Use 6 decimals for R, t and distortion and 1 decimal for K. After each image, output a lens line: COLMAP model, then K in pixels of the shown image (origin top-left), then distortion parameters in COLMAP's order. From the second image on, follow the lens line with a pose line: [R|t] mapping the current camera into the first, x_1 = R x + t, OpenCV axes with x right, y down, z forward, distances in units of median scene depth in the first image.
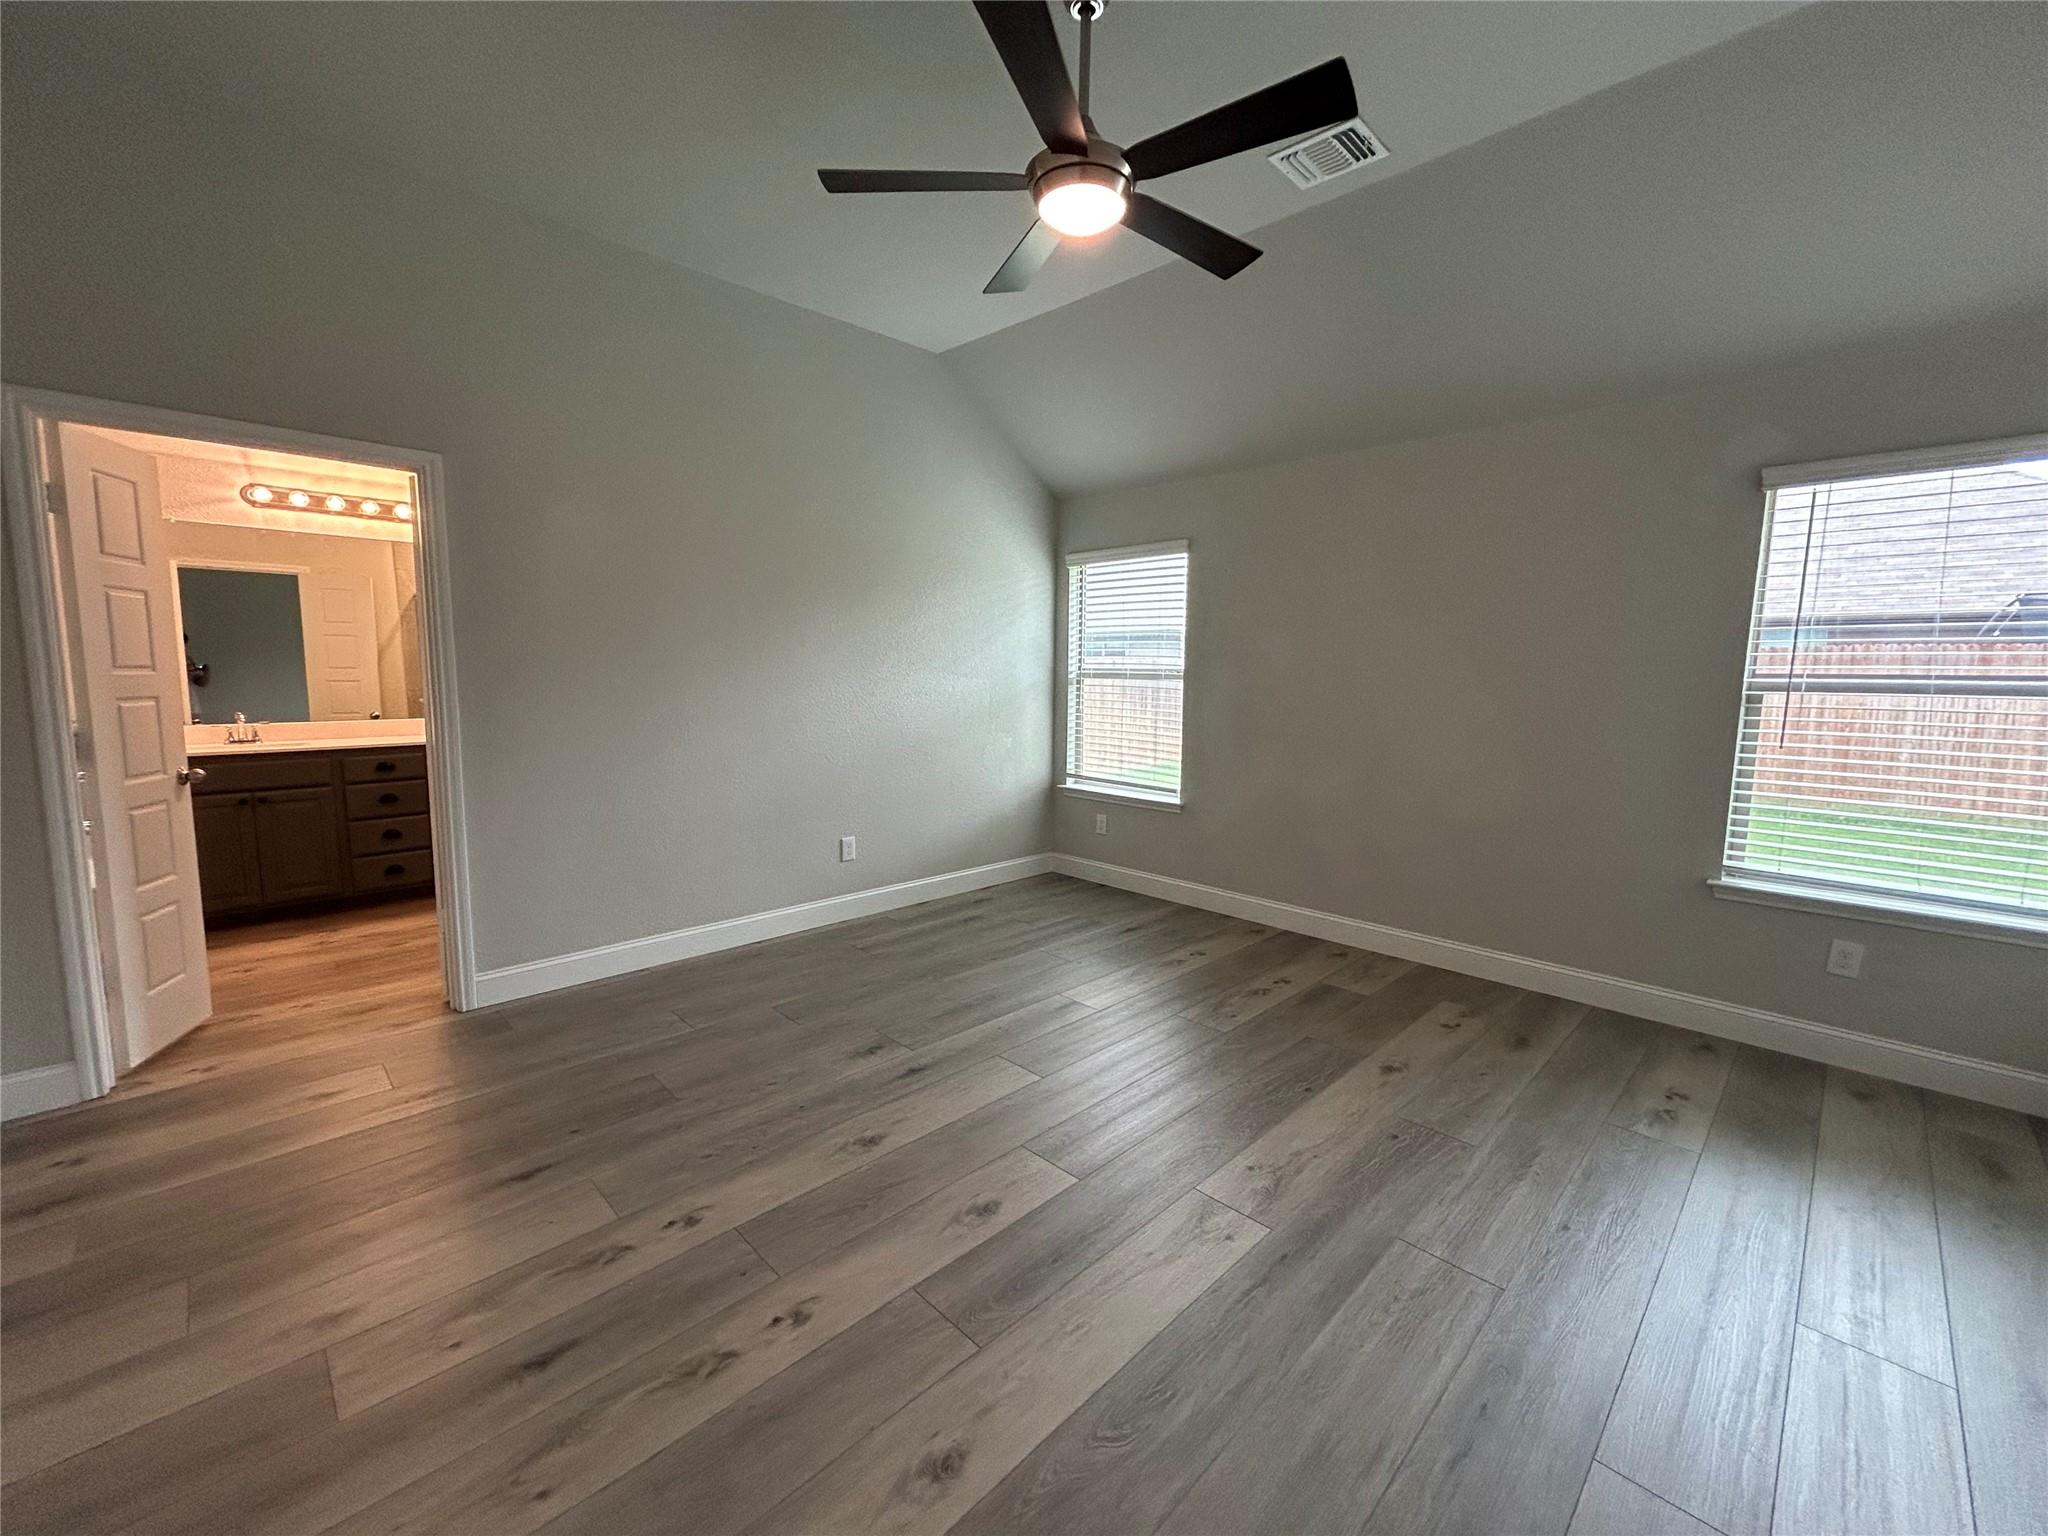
lens RADIAL K [[828.9, 0, 1024.0], [0, 828.9, 760.7], [0, 0, 1]] dist [0.007138, 0.000397]
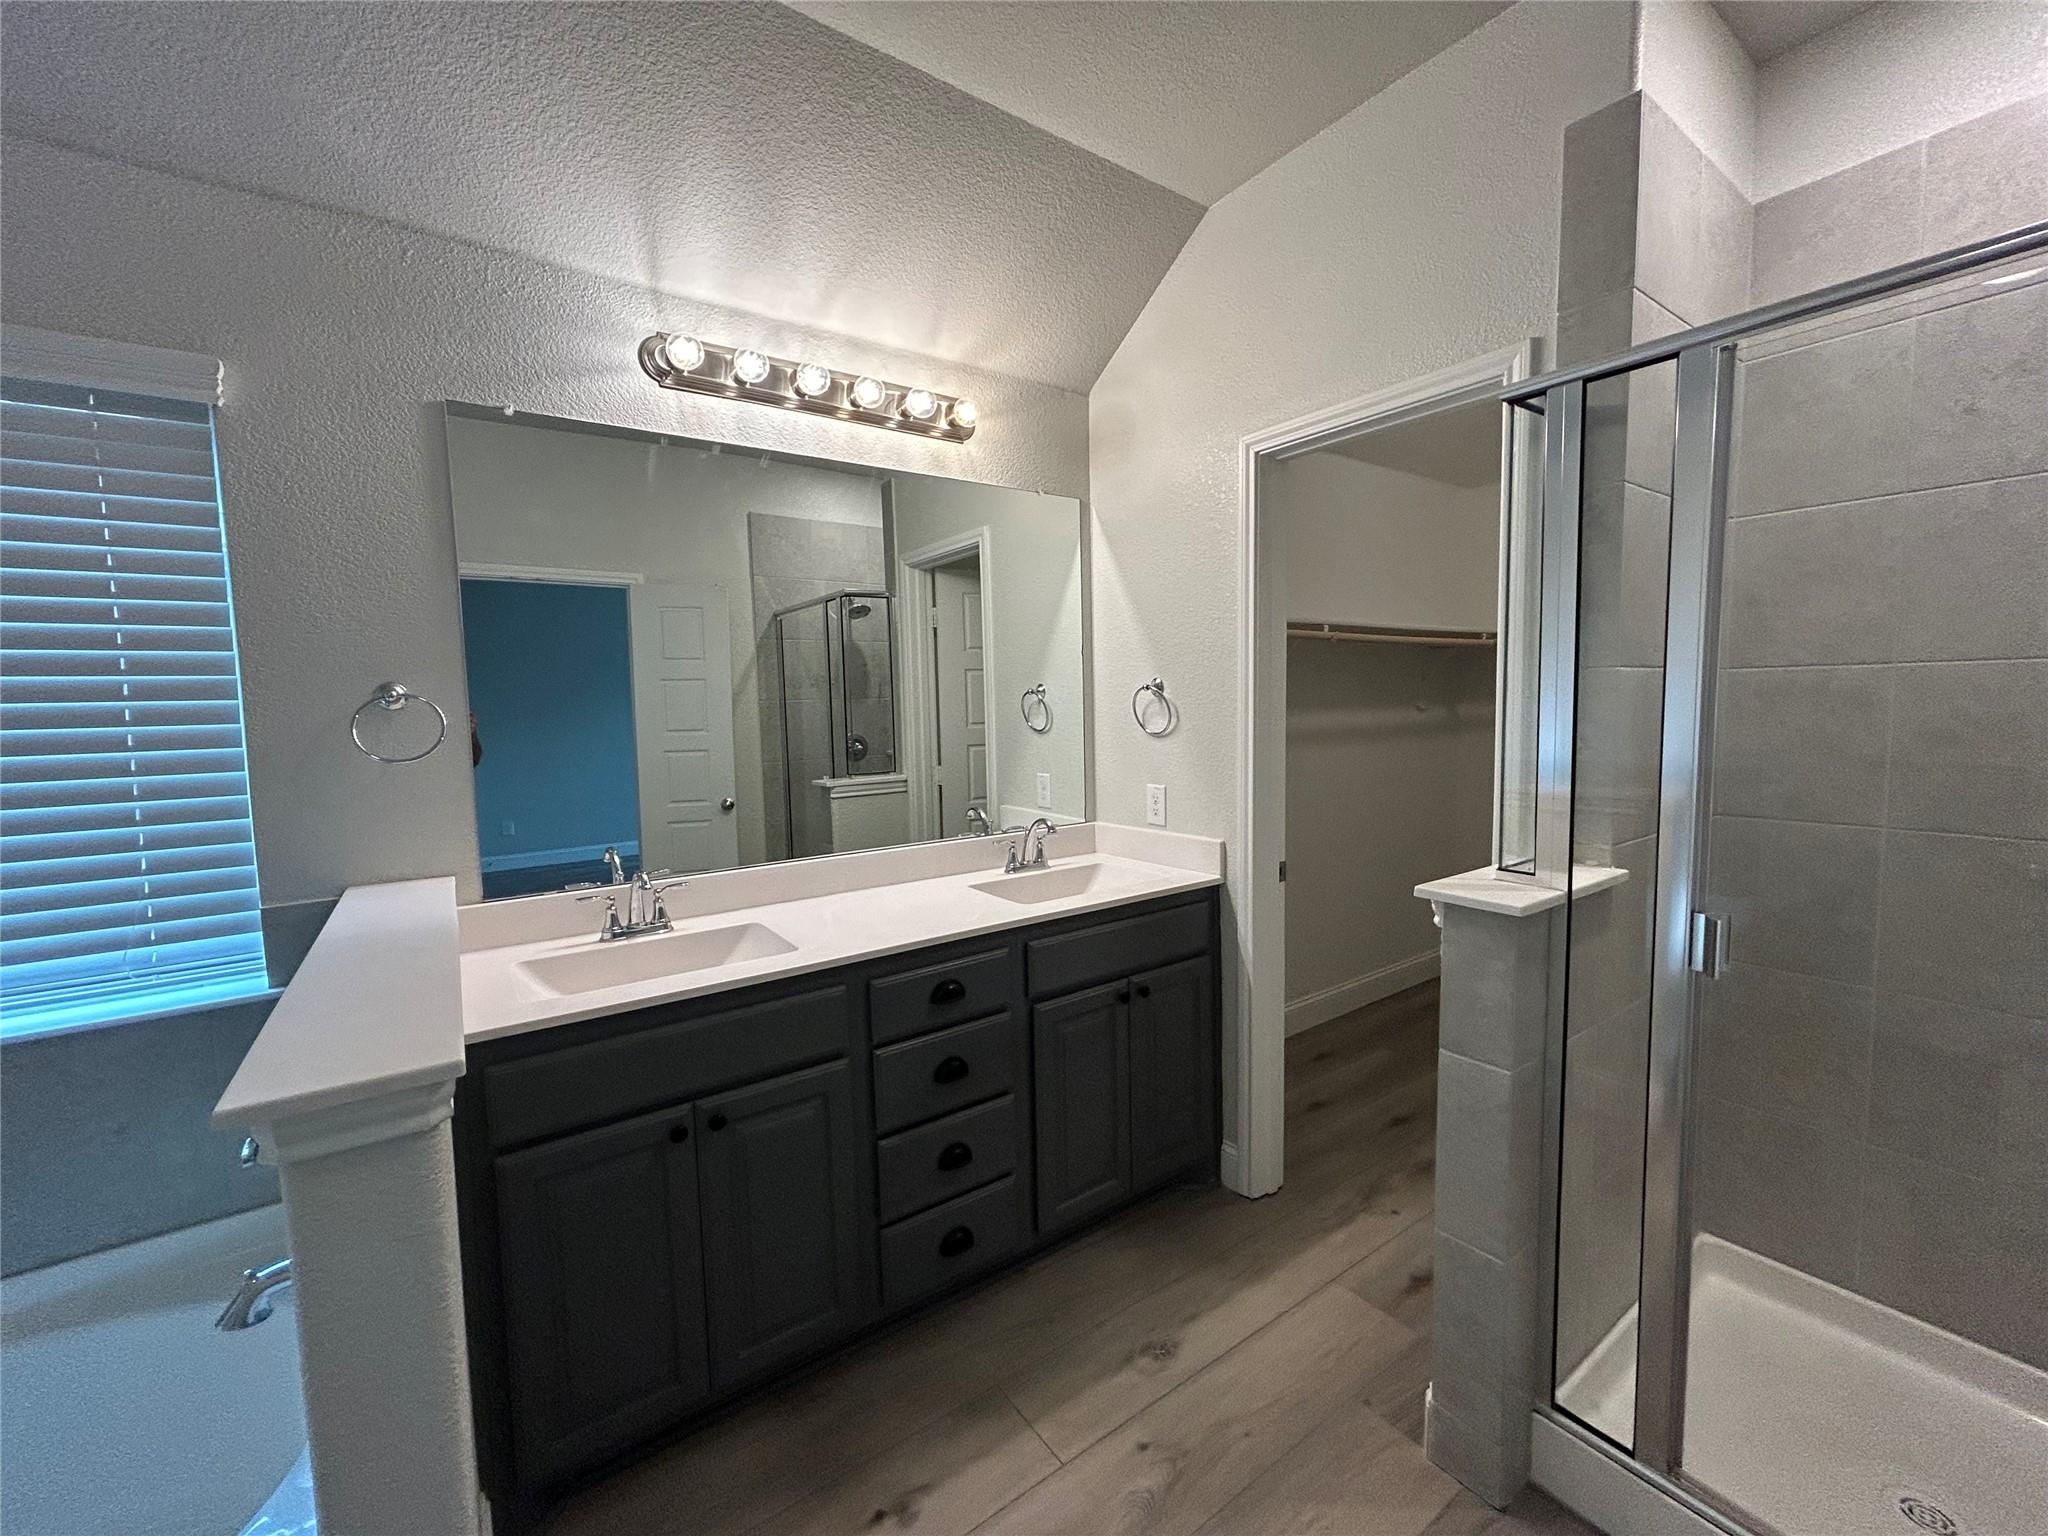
lens RADIAL K [[828.9, 0, 1024.0], [0, 828.9, 760.7], [0, 0, 1]] dist [0.007138, 0.000397]
pose [[0.985899, -0.015732, -0.166600, -0.671115], [0.009785, 0.999287, -0.036459, -0.091579], [0.167055, 0.034315, 0.985350, 0.613437]]
